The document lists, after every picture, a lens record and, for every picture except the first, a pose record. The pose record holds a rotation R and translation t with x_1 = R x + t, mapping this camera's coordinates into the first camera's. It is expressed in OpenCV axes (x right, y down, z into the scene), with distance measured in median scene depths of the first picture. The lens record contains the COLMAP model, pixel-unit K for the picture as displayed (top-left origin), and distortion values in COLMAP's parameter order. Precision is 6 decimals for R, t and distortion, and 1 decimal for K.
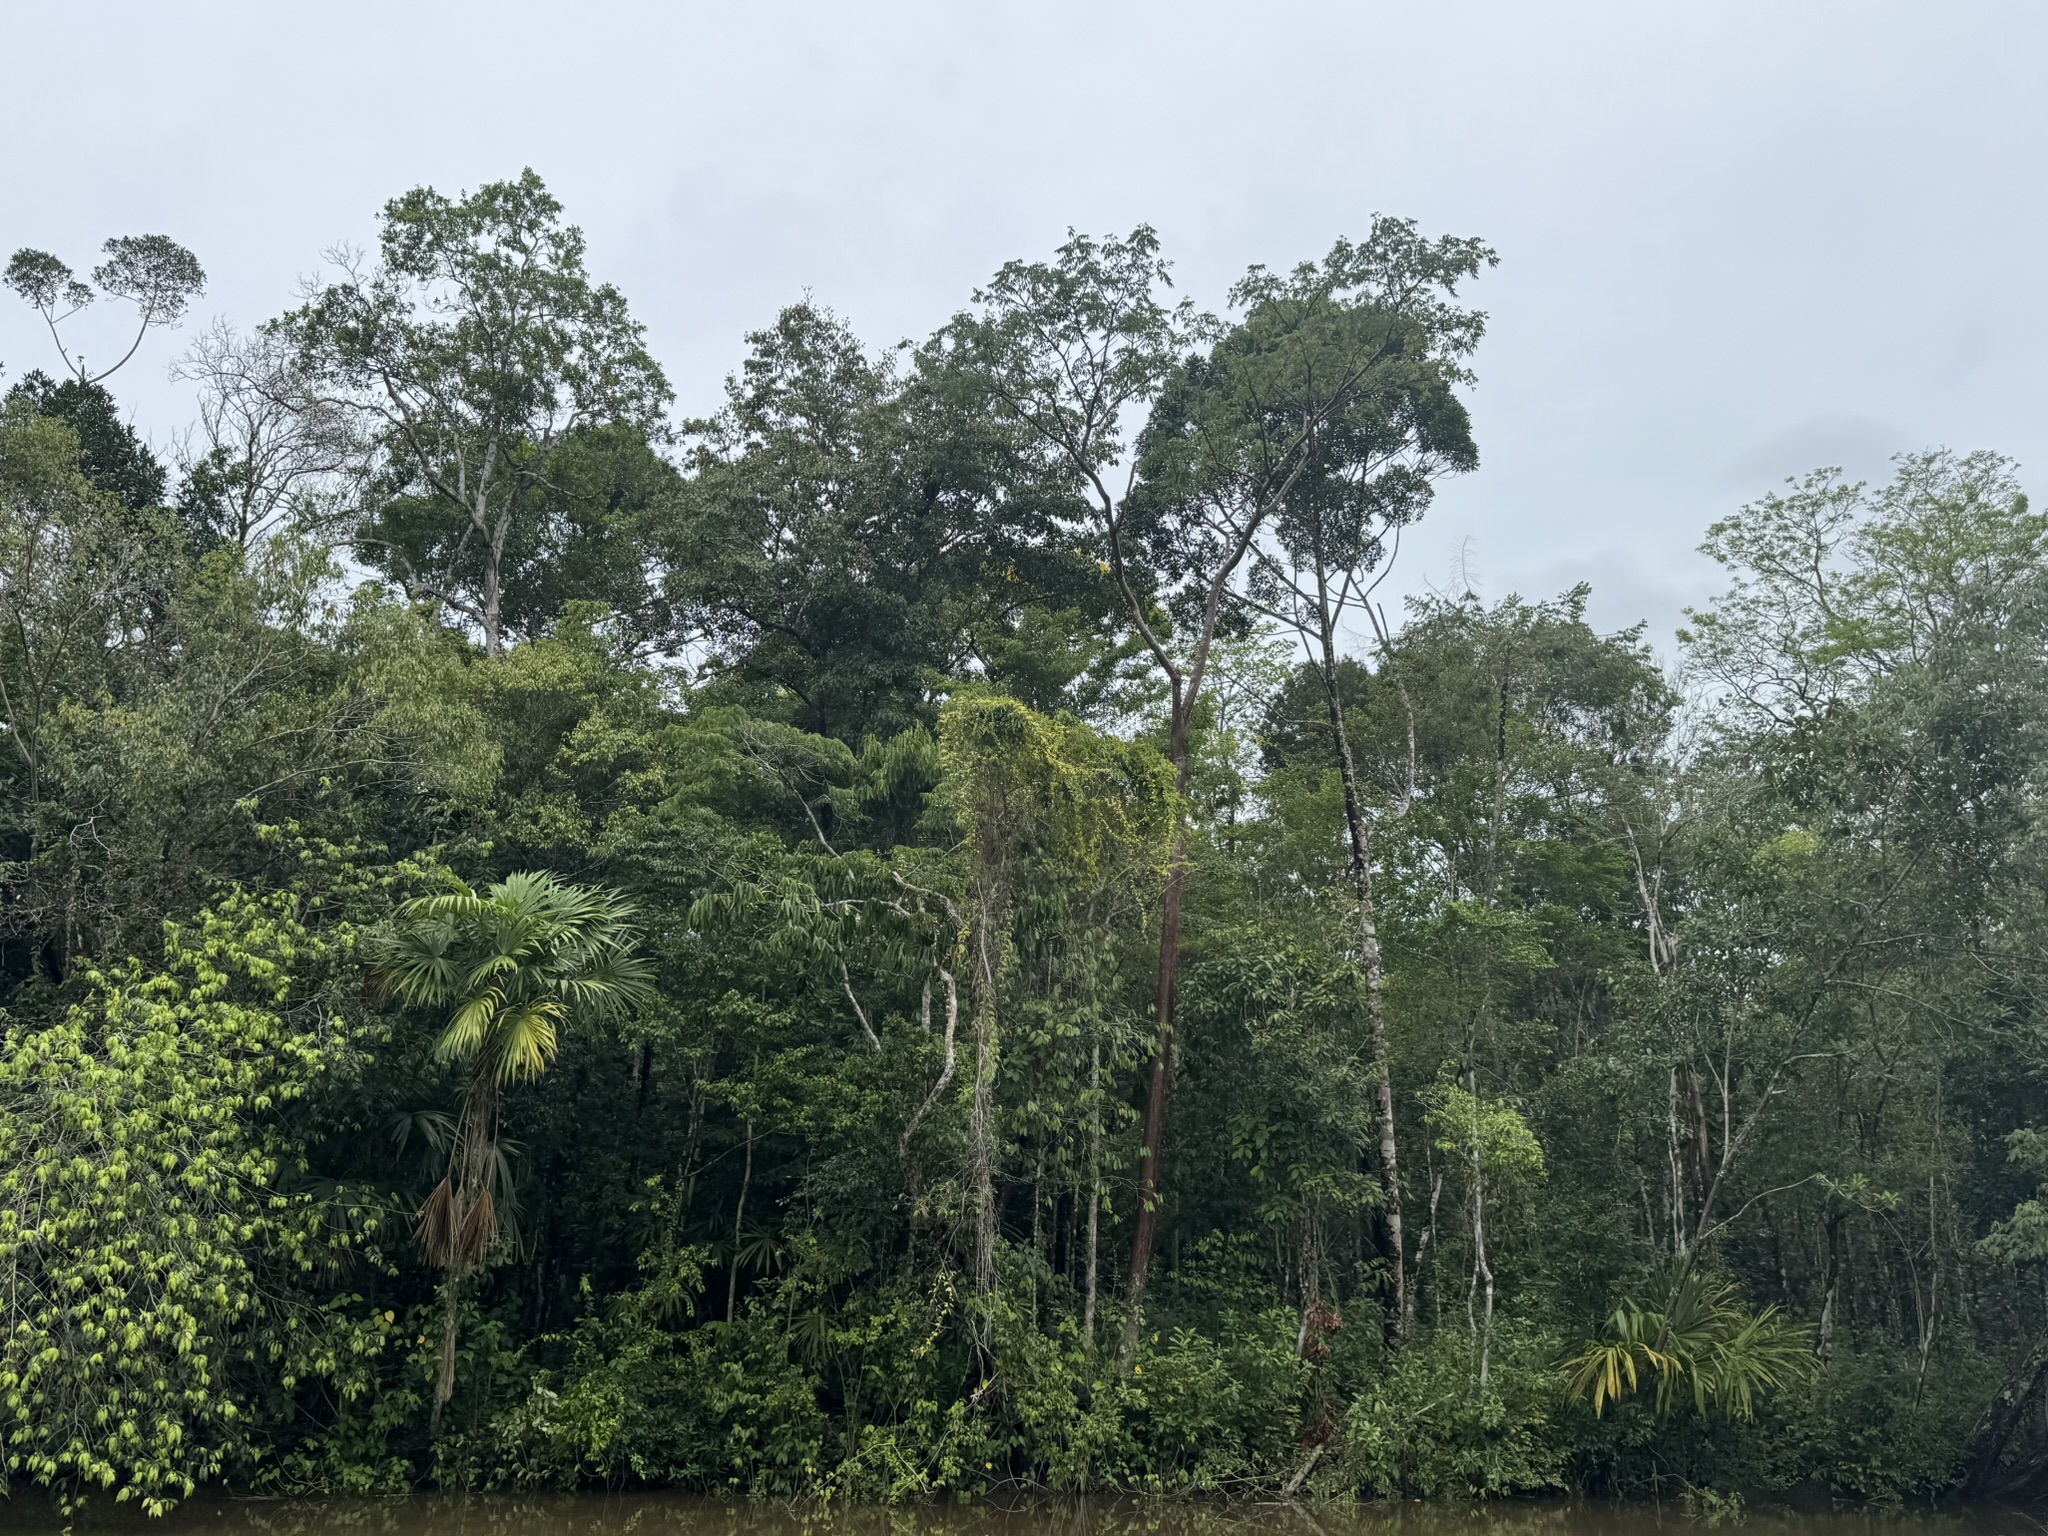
lens RADIAL K [[1575.1, 0, 1024.0], [0, 1575.1, 768.0], [0, 0, 1]] dist [0.001442, -0.017115]
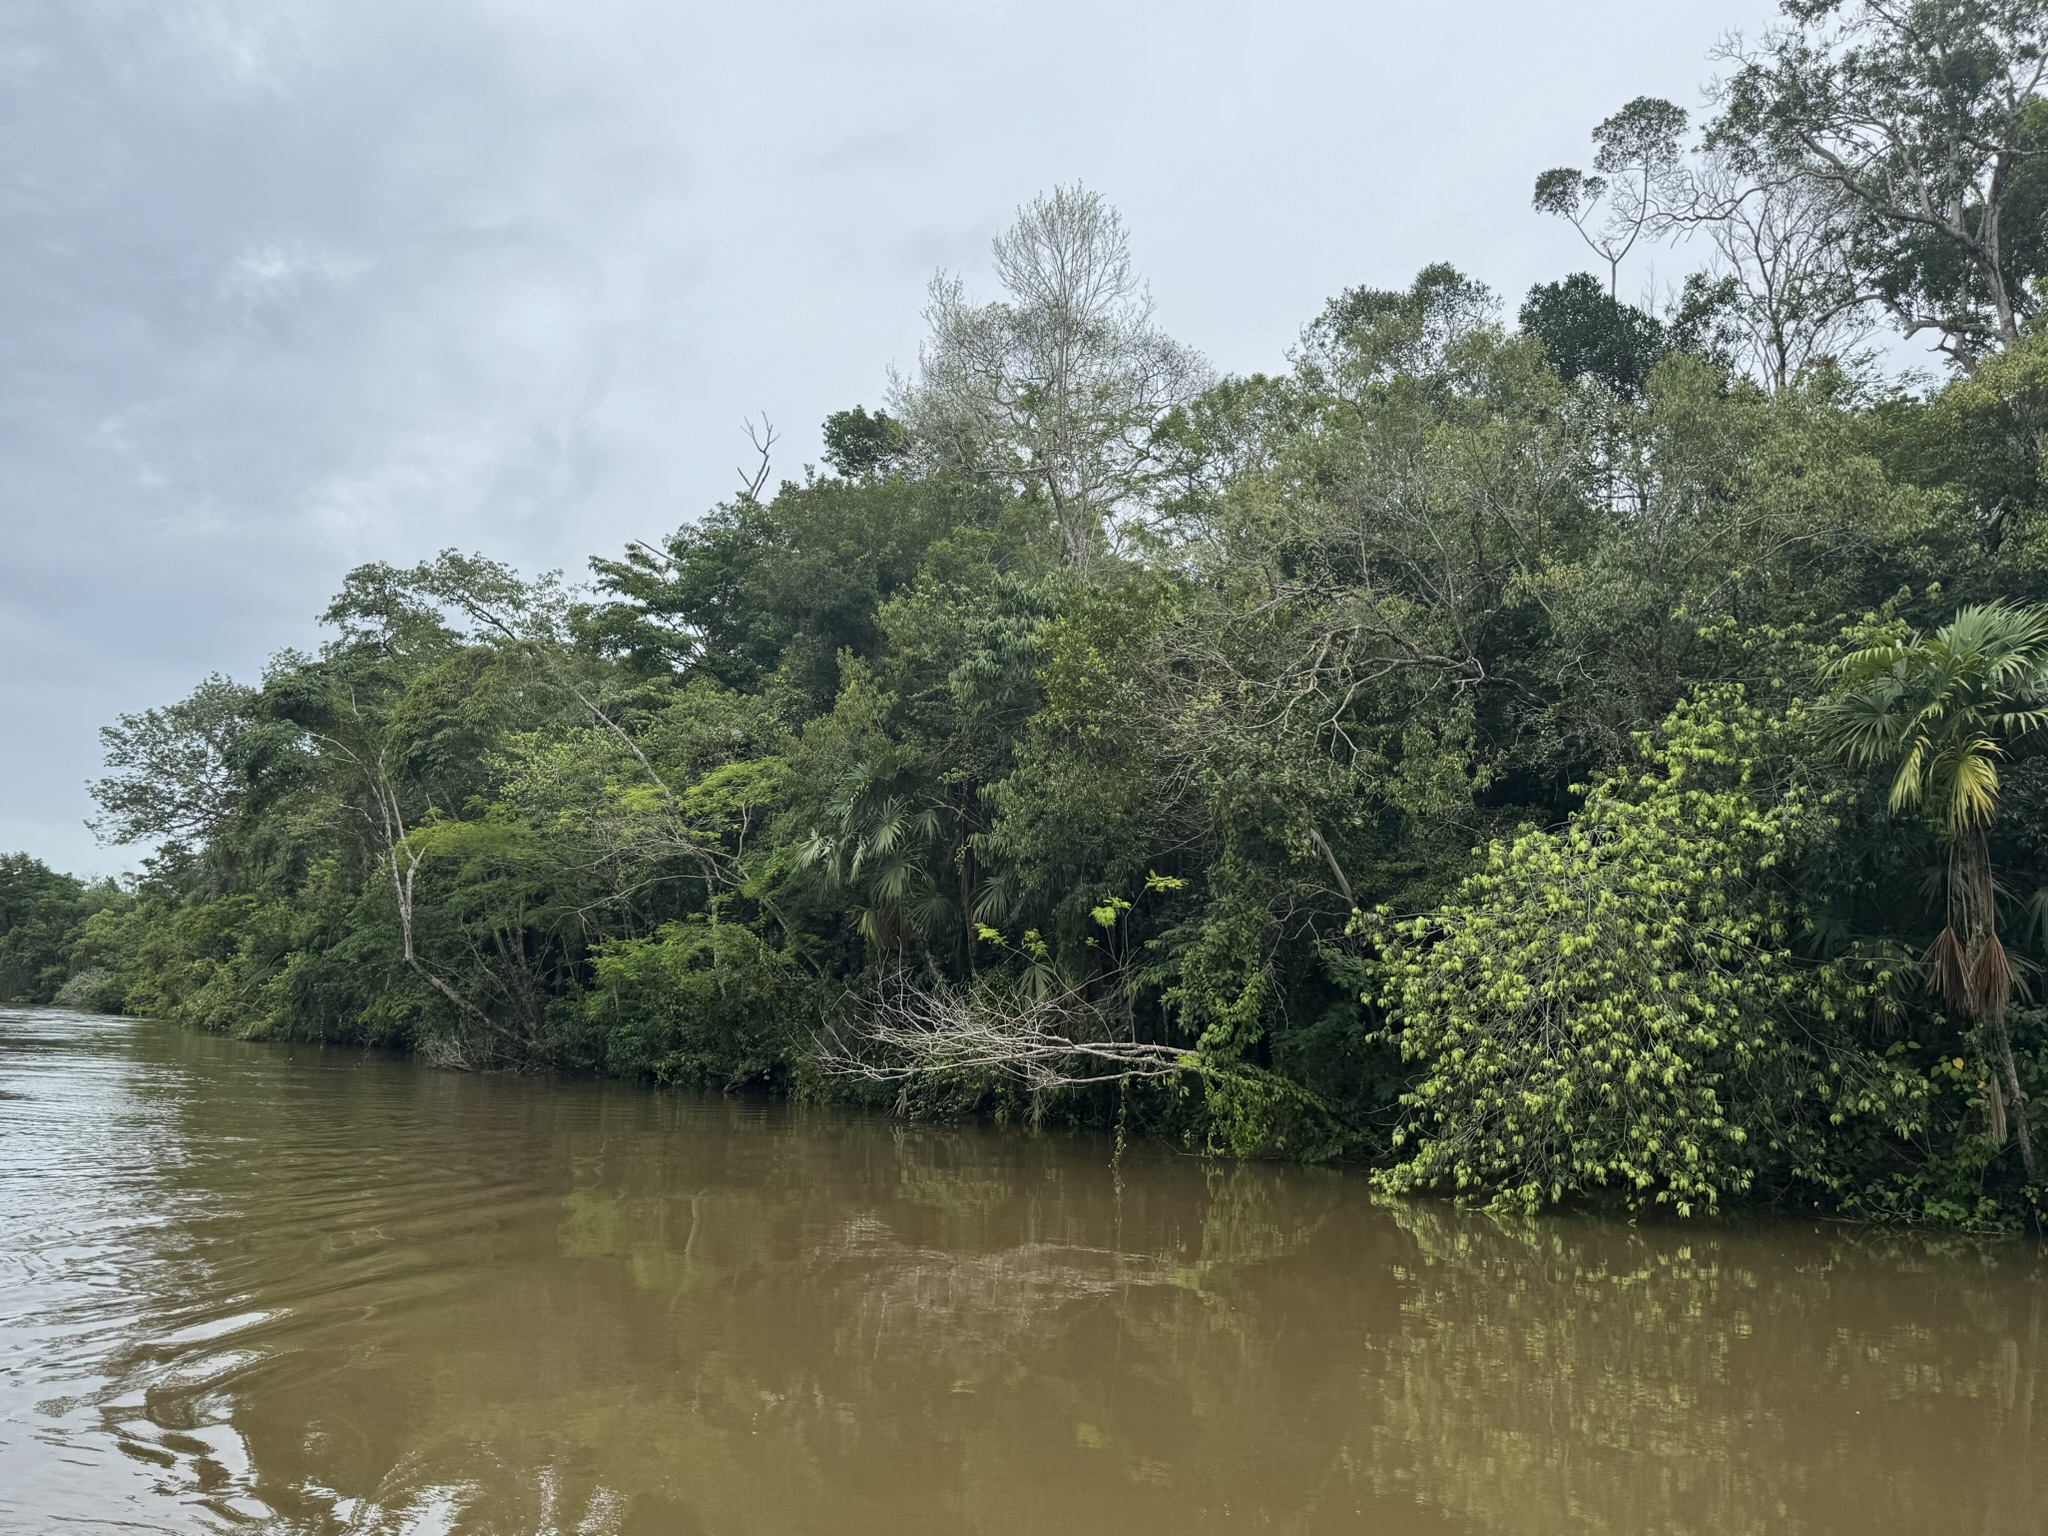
lens RADIAL K [[1575.1, 0, 1024.0], [0, 1575.1, 768.0], [0, 0, 1]] dist [0.001442, -0.017115]
pose [[0.447669, -0.156348, -0.880425, 0.267475], [0.275227, 0.960889, -0.030693, 0.034962], [0.850789, -0.228576, 0.473192, 0.060132]]
